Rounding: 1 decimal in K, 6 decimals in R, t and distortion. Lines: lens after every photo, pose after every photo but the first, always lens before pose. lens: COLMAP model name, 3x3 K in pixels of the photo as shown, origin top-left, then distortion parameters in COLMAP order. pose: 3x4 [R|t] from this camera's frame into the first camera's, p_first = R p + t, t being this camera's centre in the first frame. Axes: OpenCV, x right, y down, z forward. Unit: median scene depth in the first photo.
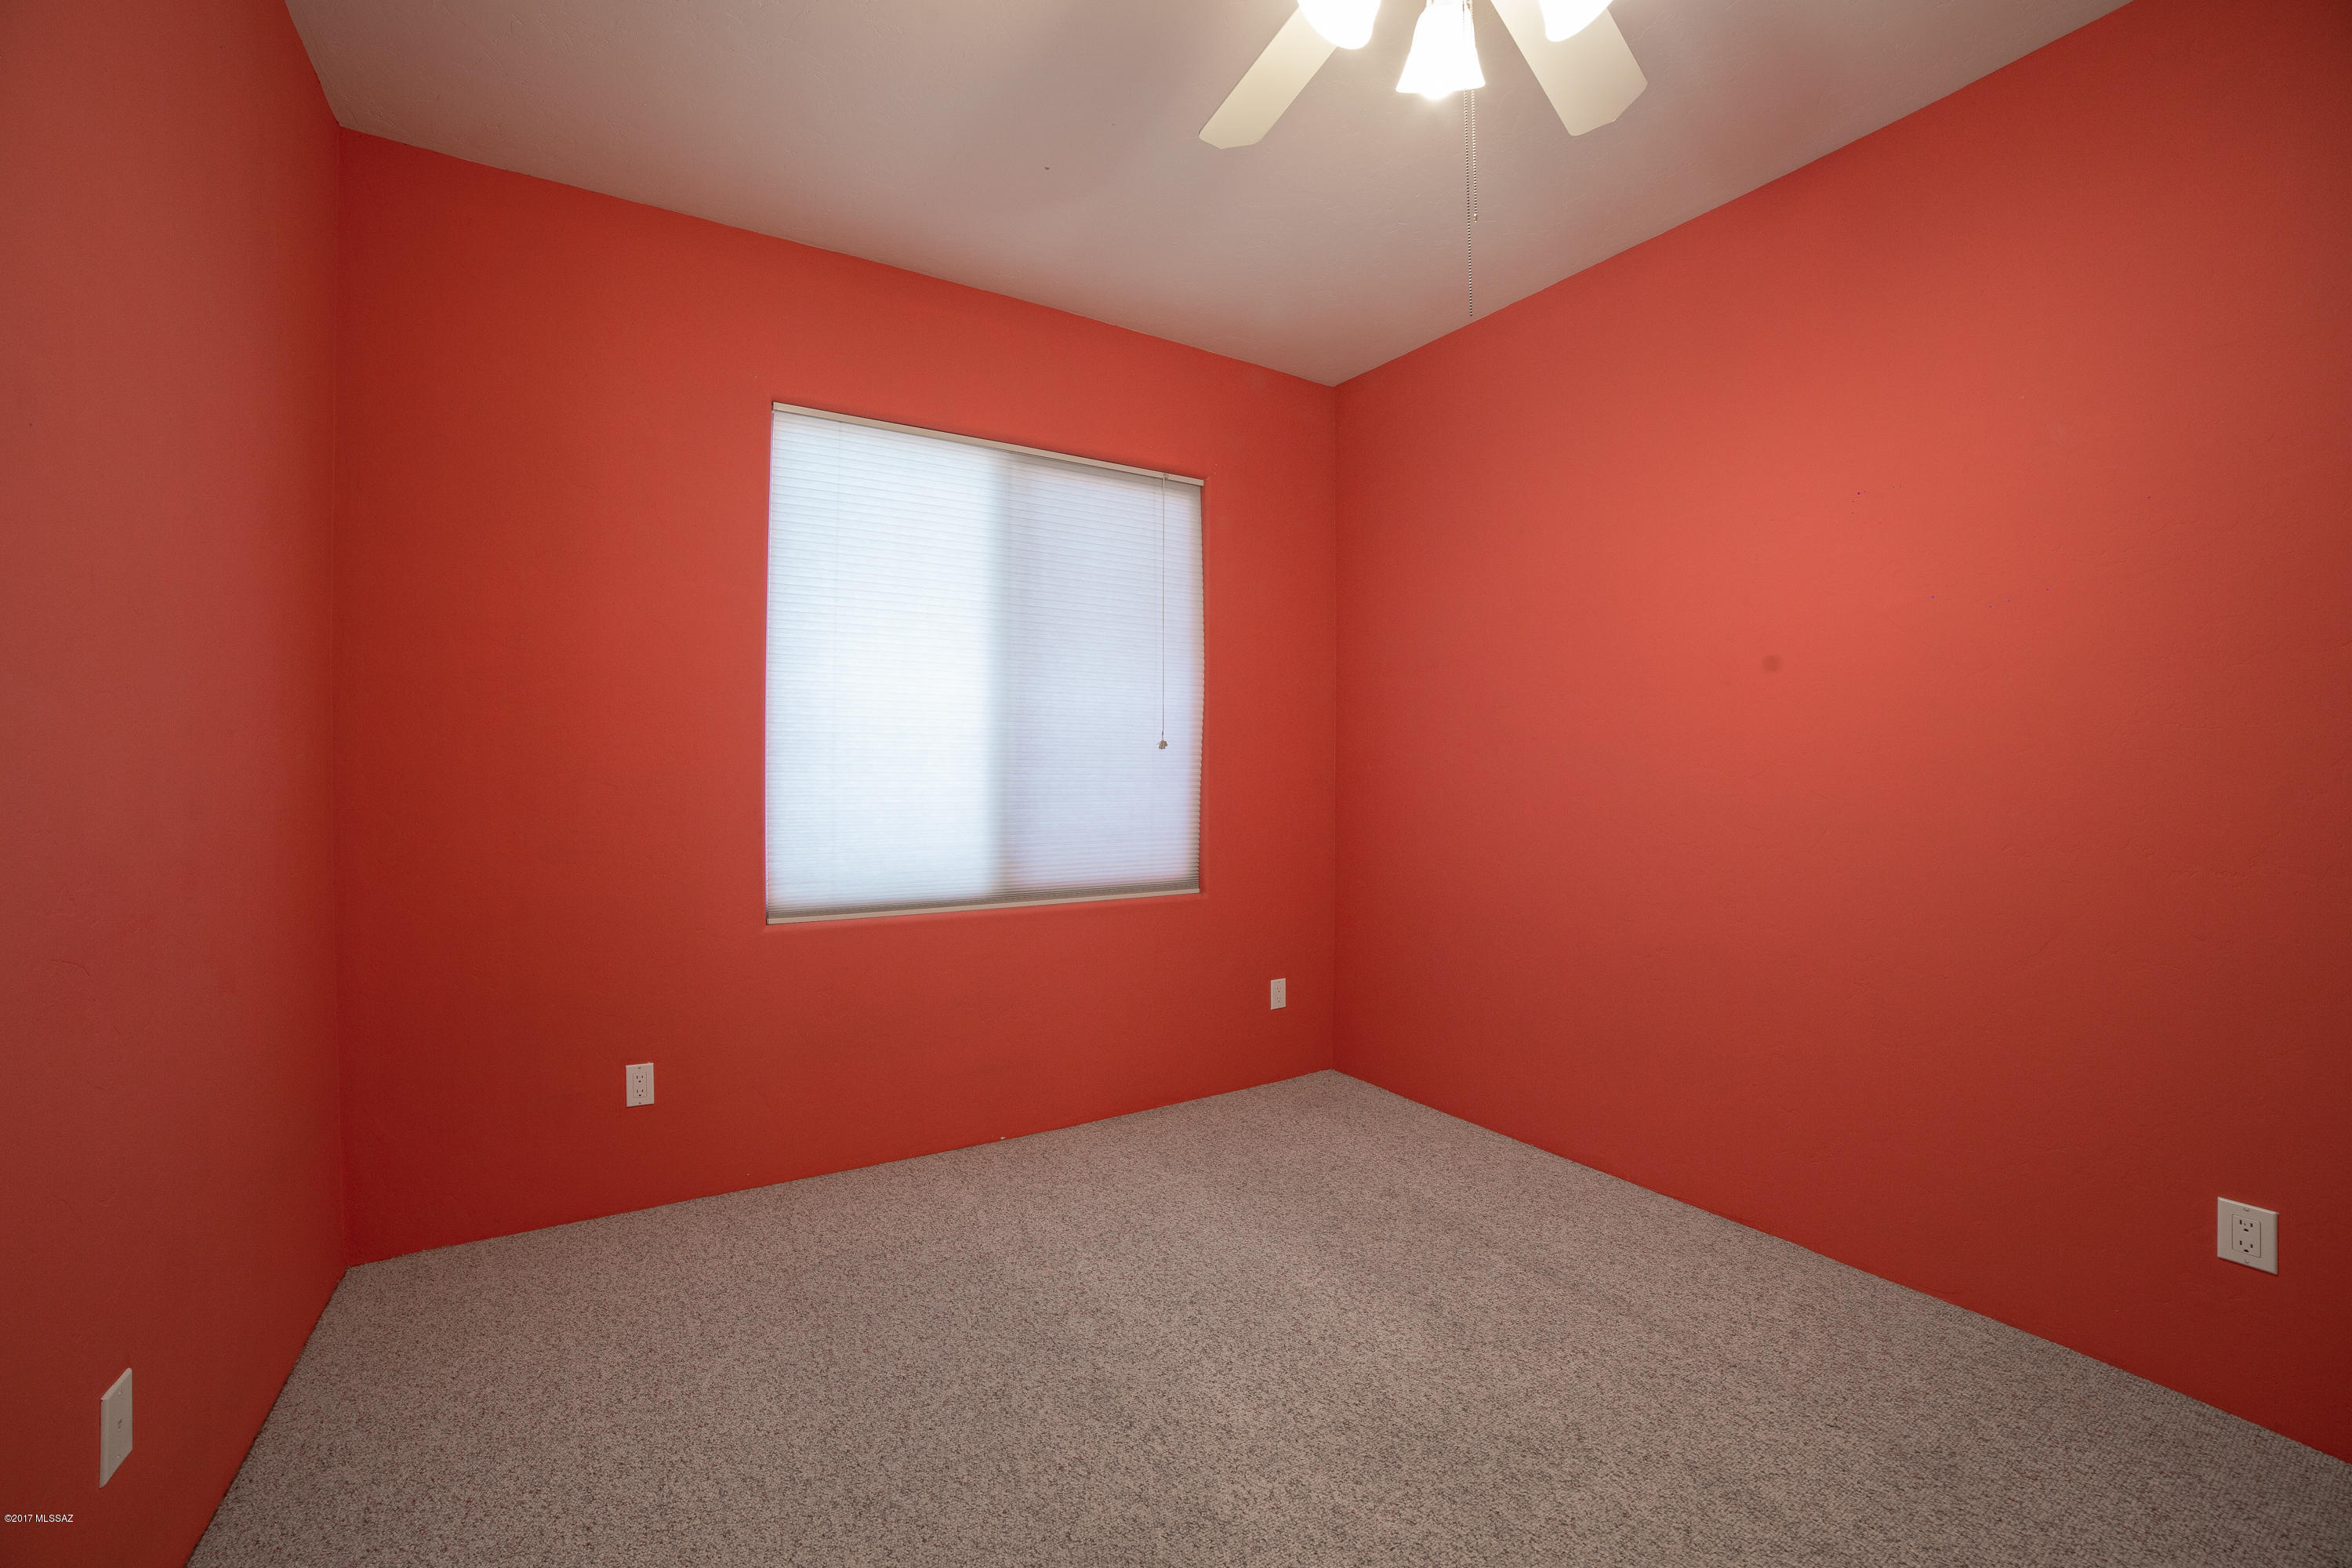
lens RADIAL K [[954.0, 0, 1163.5], [0, 954.0, 781.9], [0, 0, 1]] dist [-0.114131, 0.040069]
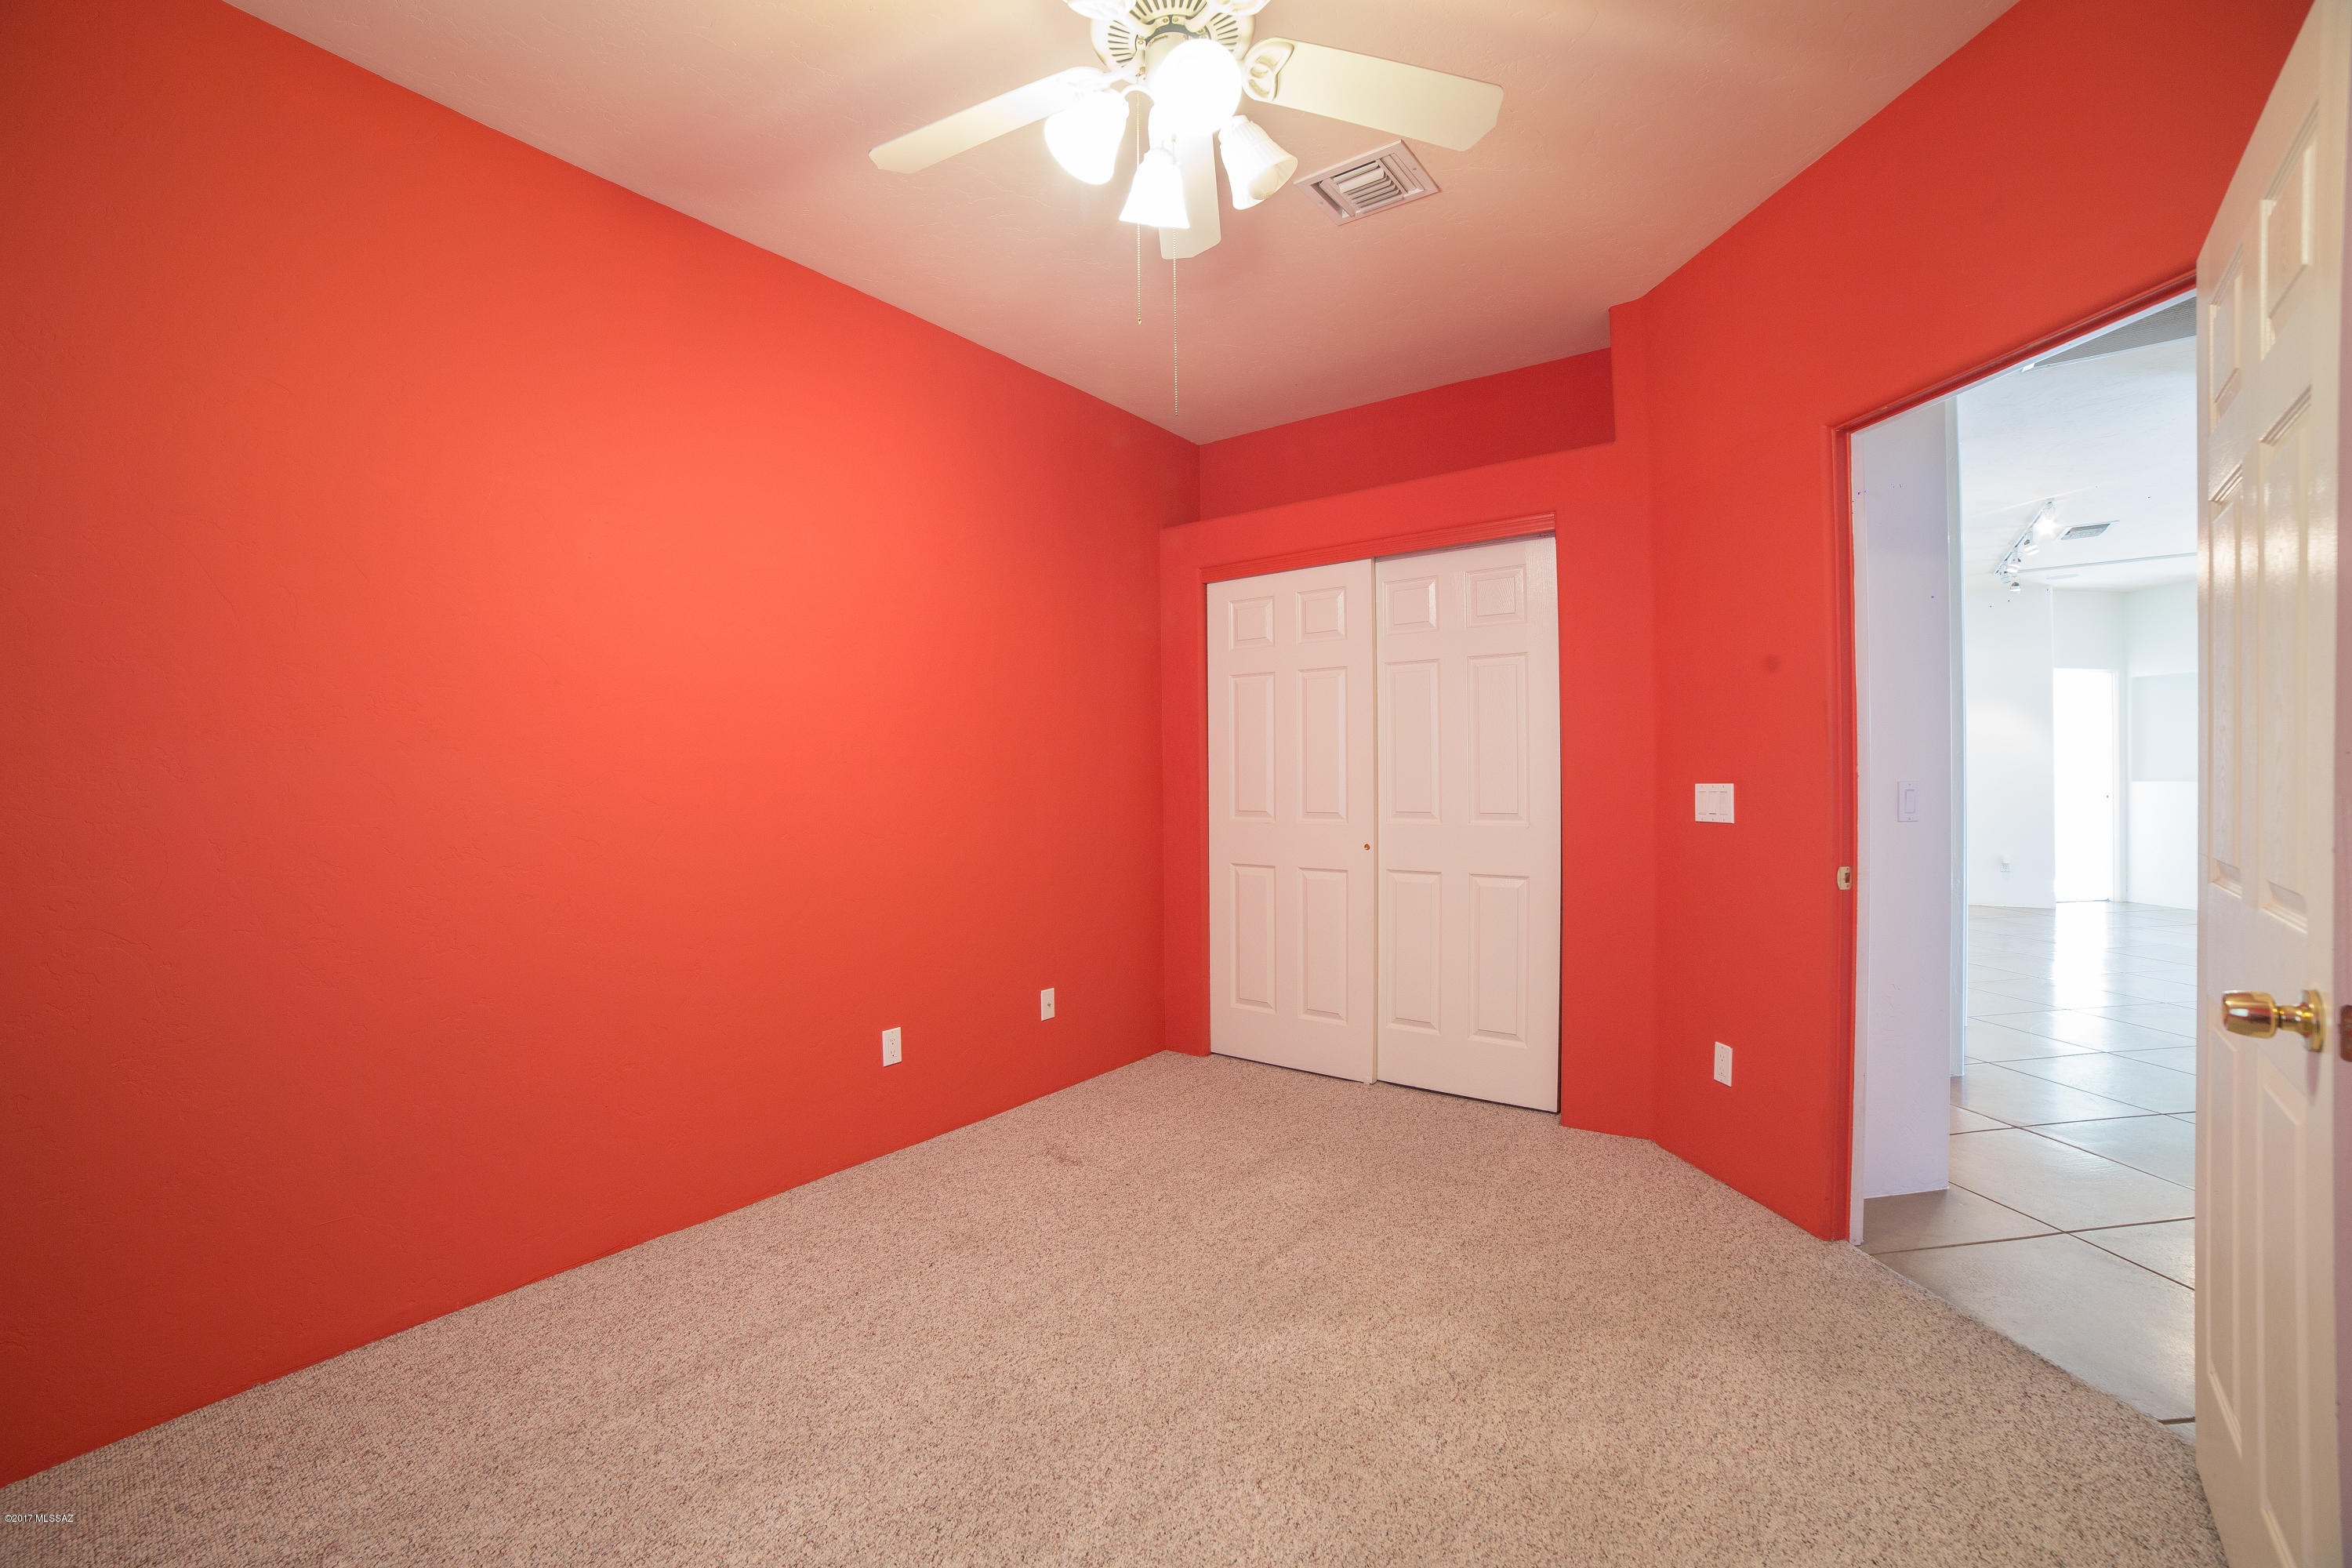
lens RADIAL K [[954.0, 0, 1163.5], [0, 954.0, 781.9], [0, 0, 1]] dist [-0.114131, 0.040069]
pose [[-0.356425, -0.004322, 0.934314, -0.402911], [0.016218, 0.999810, 0.010812, -0.009386], [-0.934183, 0.019006, -0.356287, 0.689174]]
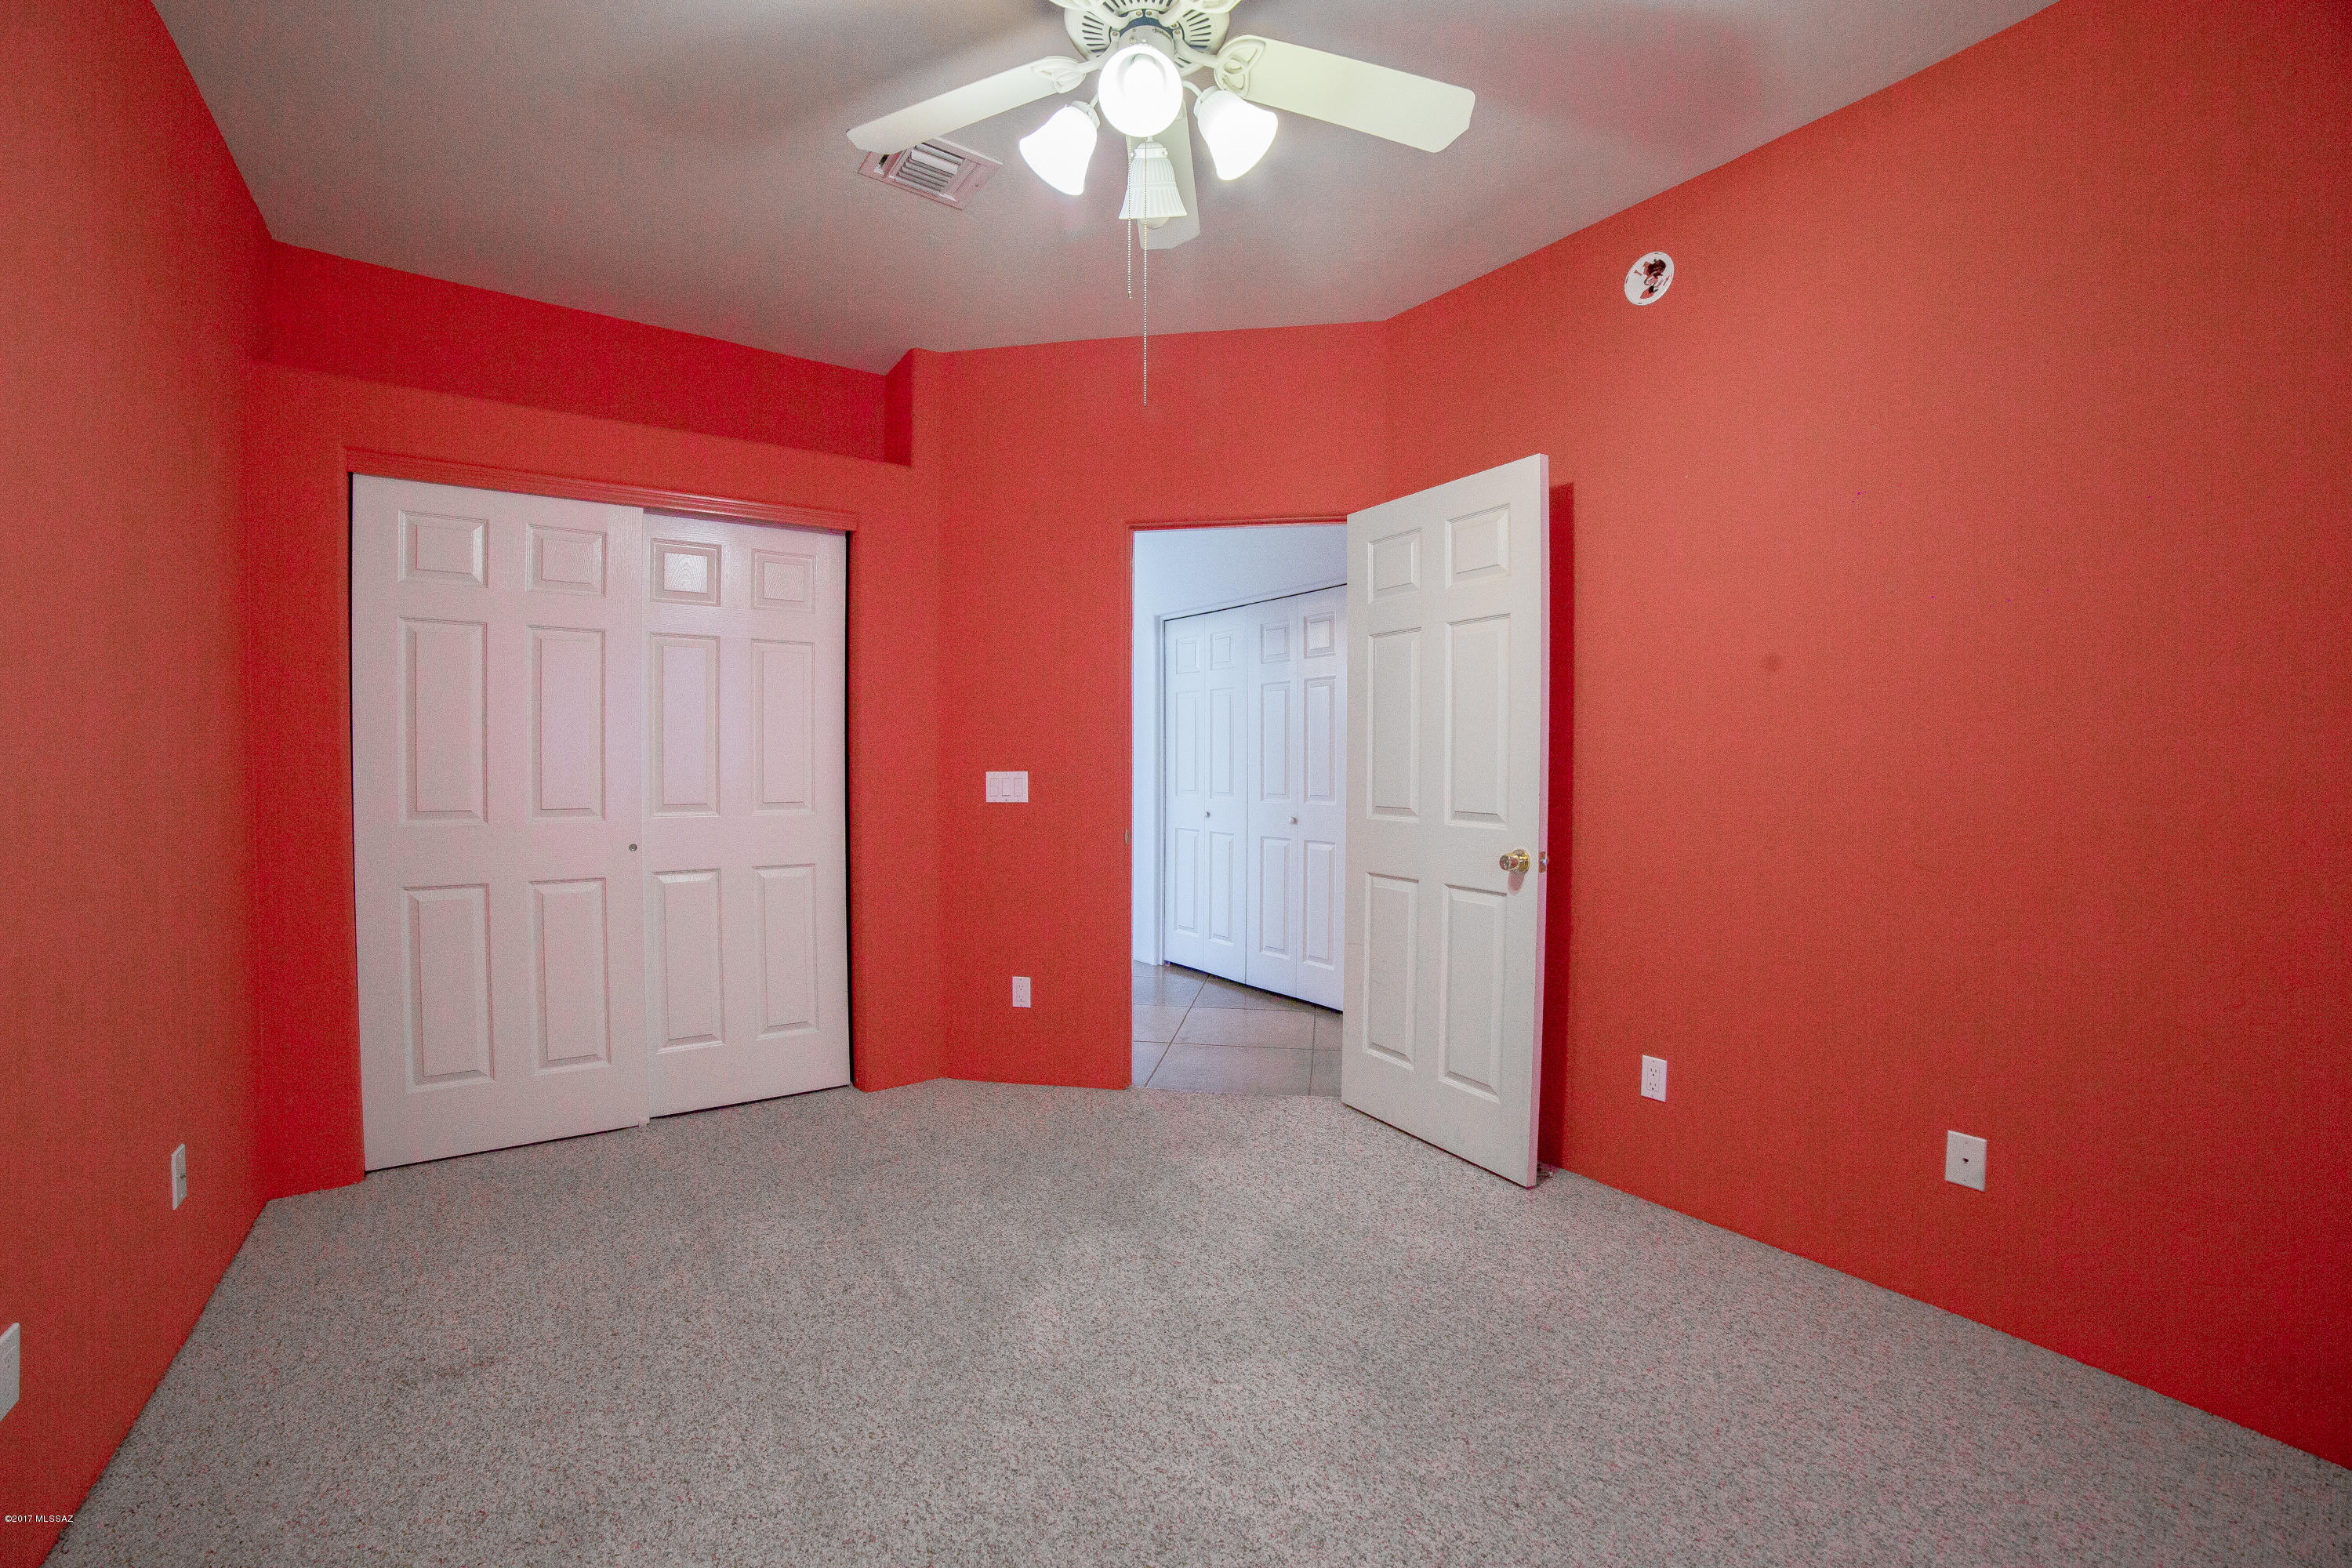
lens RADIAL K [[954.0, 0, 1163.5], [0, 954.0, 781.9], [0, 0, 1]] dist [-0.114131, 0.040069]
pose [[-0.998406, -0.001885, -0.056404, 0.175931], [-0.003625, 0.999520, 0.030756, -0.013110], [0.056319, 0.030911, -0.997934, 1.077201]]
